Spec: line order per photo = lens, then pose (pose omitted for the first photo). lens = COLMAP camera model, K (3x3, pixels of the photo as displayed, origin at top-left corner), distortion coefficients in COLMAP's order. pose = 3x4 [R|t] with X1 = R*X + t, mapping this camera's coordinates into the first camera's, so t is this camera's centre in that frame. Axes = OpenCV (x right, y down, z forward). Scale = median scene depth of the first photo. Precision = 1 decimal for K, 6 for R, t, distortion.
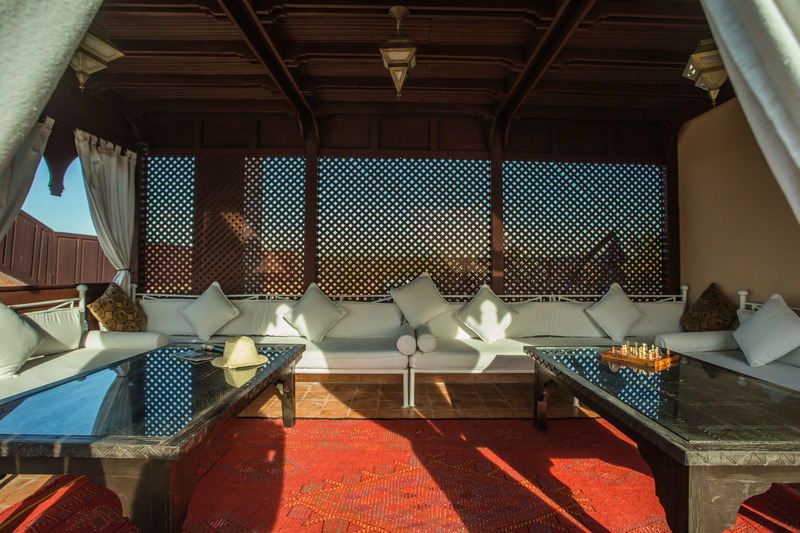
lens RADIAL K [[383.4, 0, 400.0], [0, 383.4, 266.5], [0, 0, 1]] dist [-0.053668, -0.000111]
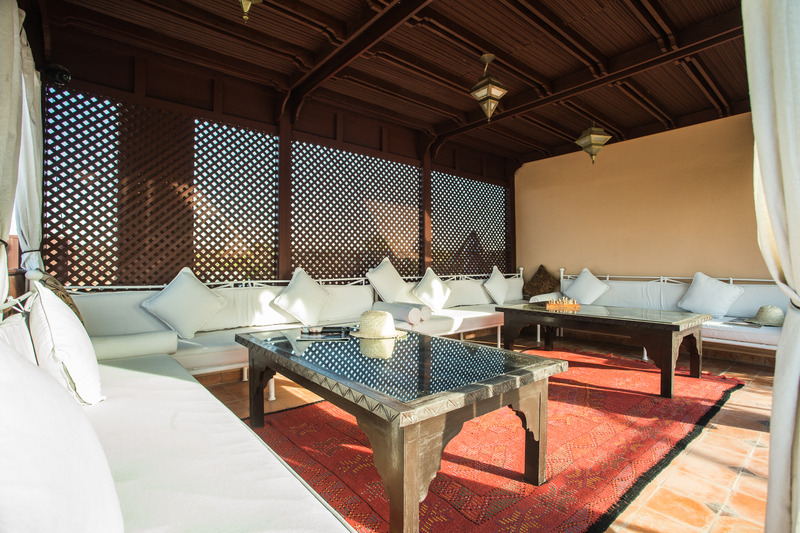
lens RADIAL K [[383.4, 0, 400.0], [0, 383.4, 266.5], [0, 0, 1]] dist [-0.053668, -0.000111]
pose [[0.778652, -0.010366, 0.627370, -0.602254], [-0.014299, 0.999311, 0.034259, 0.001123], [-0.627293, -0.035646, 0.777967, 0.063510]]
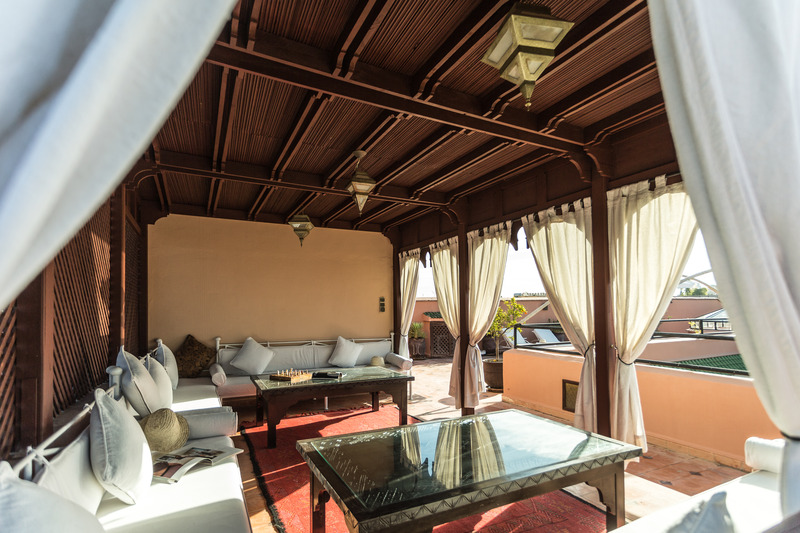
lens RADIAL K [[383.4, 0, 400.0], [0, 383.4, 266.5], [0, 0, 1]] dist [-0.053668, -0.000111]
pose [[-0.449824, 0.088162, 0.888755, -0.828838], [-0.031648, 0.992918, -0.114512, -0.072682], [-0.892556, -0.079638, -0.443848, 0.797043]]
